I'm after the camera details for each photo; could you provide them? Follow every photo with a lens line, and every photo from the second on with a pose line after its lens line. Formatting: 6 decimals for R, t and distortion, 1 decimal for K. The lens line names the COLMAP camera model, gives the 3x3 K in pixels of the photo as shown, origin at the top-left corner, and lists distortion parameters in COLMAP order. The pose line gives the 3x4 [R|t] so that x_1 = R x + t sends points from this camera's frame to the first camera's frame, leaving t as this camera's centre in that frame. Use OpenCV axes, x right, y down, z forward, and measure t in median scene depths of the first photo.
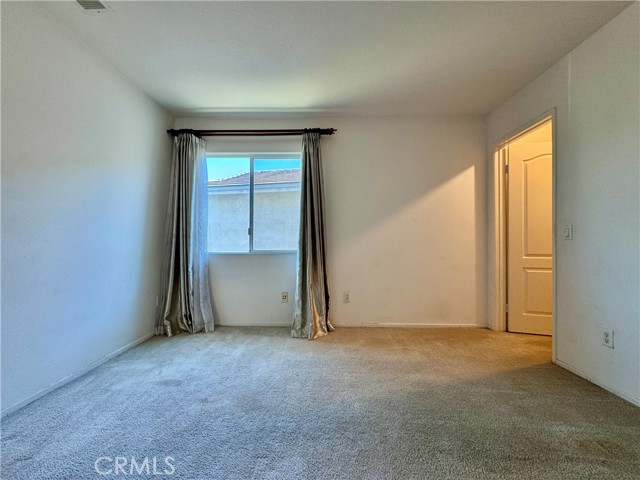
lens RADIAL K [[257.1, 0, 318.8], [0, 257.1, 241.9], [0, 0, 1]] dist [-0.000924, 0.000515]
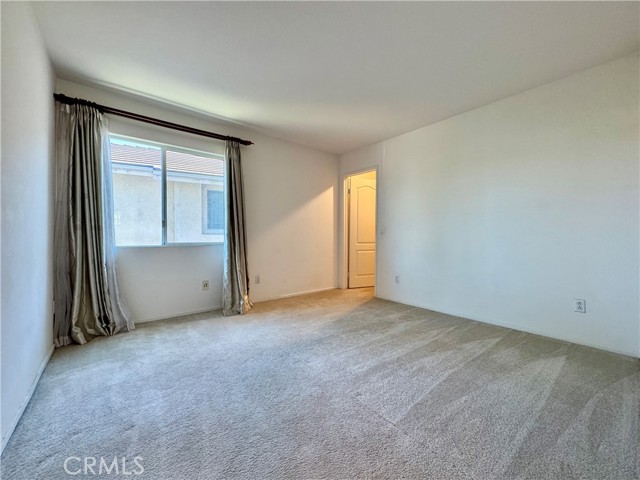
lens RADIAL K [[257.1, 0, 322.0], [0, 257.1, 241.9], [0, 0, 1]] dist [-0.000924, 0.000515]
pose [[0.758811, -0.015291, 0.651131, -0.510201], [-0.005363, 0.999544, 0.029723, -0.004778], [-0.651288, -0.026047, 0.758383, -0.161896]]
